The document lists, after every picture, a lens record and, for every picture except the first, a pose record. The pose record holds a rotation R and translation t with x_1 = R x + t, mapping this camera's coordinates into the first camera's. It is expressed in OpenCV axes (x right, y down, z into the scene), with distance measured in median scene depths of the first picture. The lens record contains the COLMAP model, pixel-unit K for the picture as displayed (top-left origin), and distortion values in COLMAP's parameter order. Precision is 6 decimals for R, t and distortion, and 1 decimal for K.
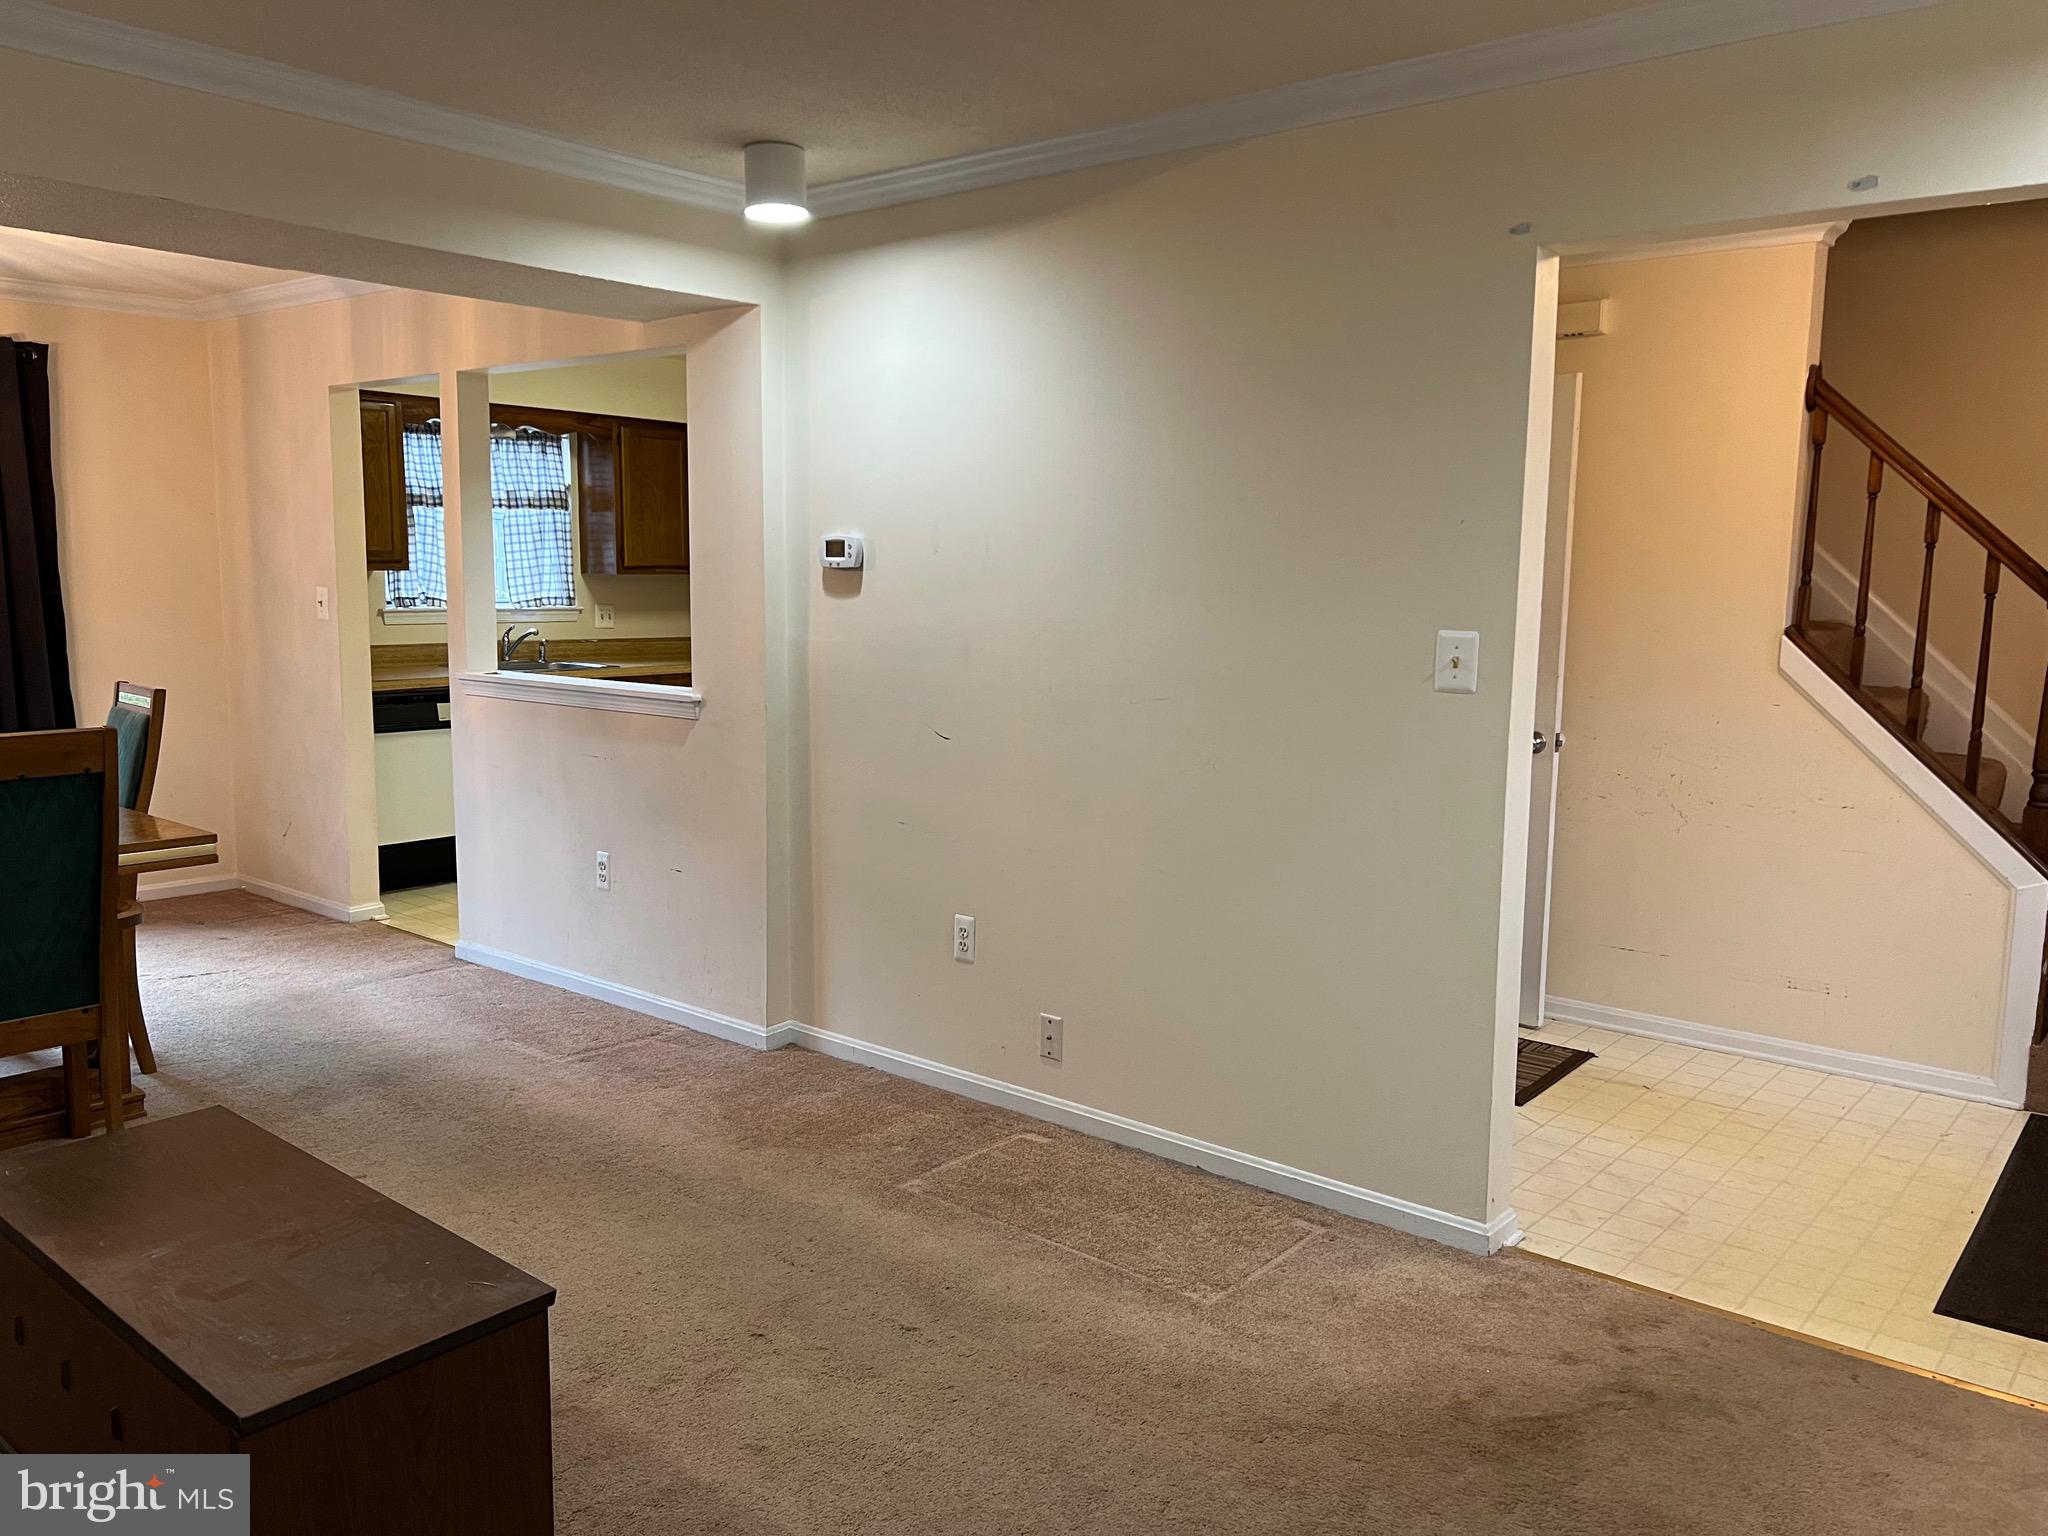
lens RADIAL K [[1522.5, 0, 1023.2], [0, 1522.5, 764.0], [0, 0, 1]] dist [0.014774, -0.002935]
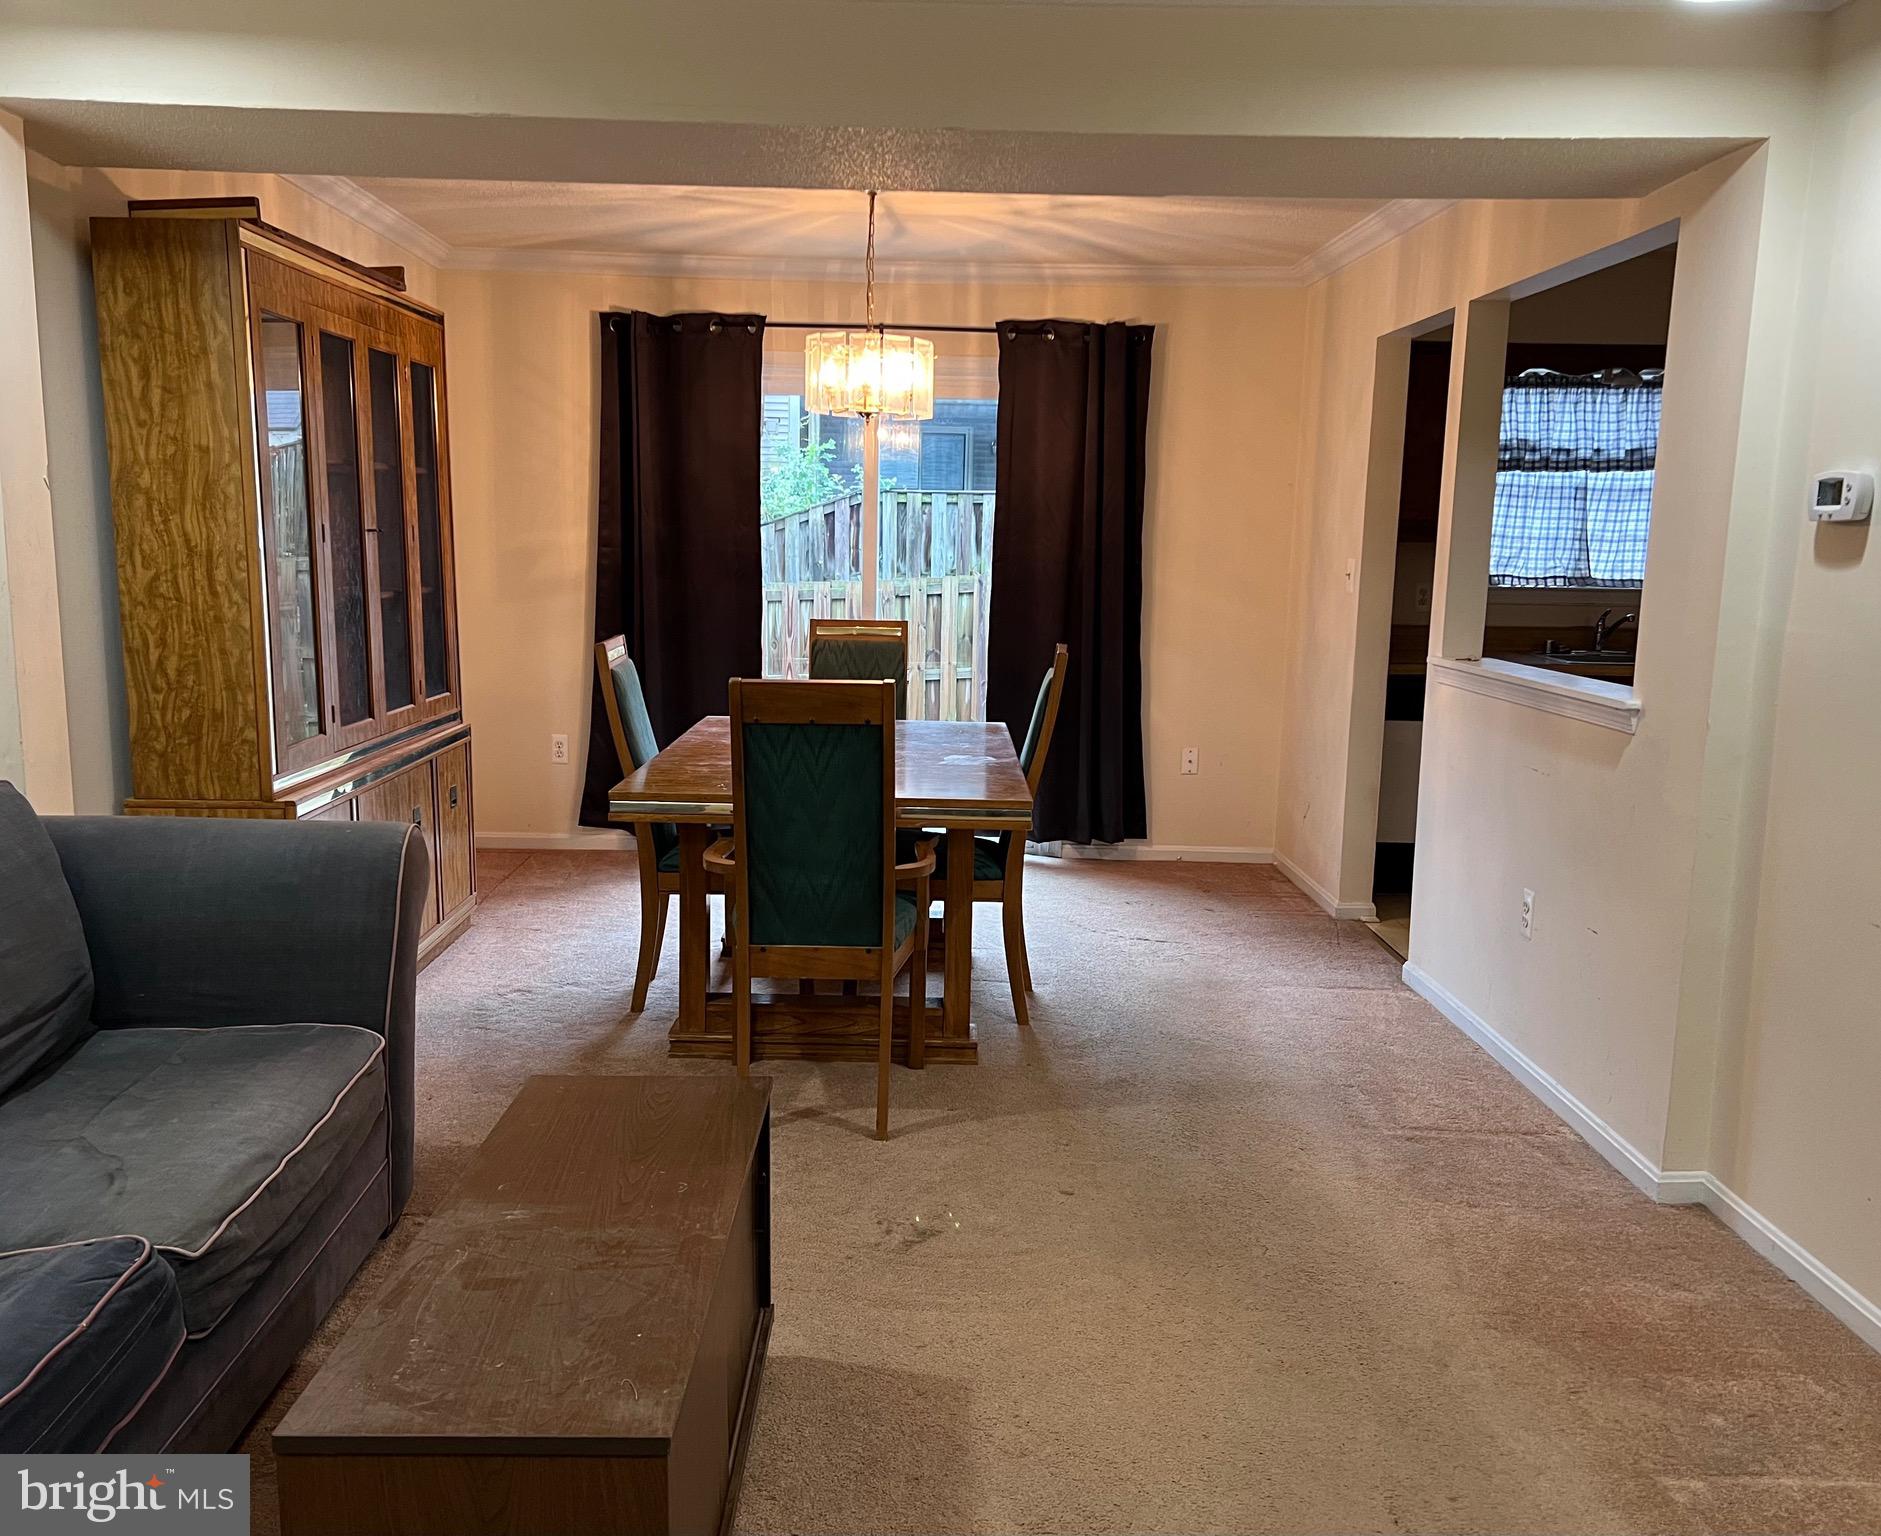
lens RADIAL K [[1534.6, 0, 905.0], [0, 1534.6, 798.5], [0, 0, 1]] dist [0.034343, -0.045176]
pose [[0.636620, 0.127665, -0.760537, 0.137011], [-0.106744, 0.991297, 0.077049, -0.018750], [0.763754, 0.032132, 0.644707, 0.258575]]
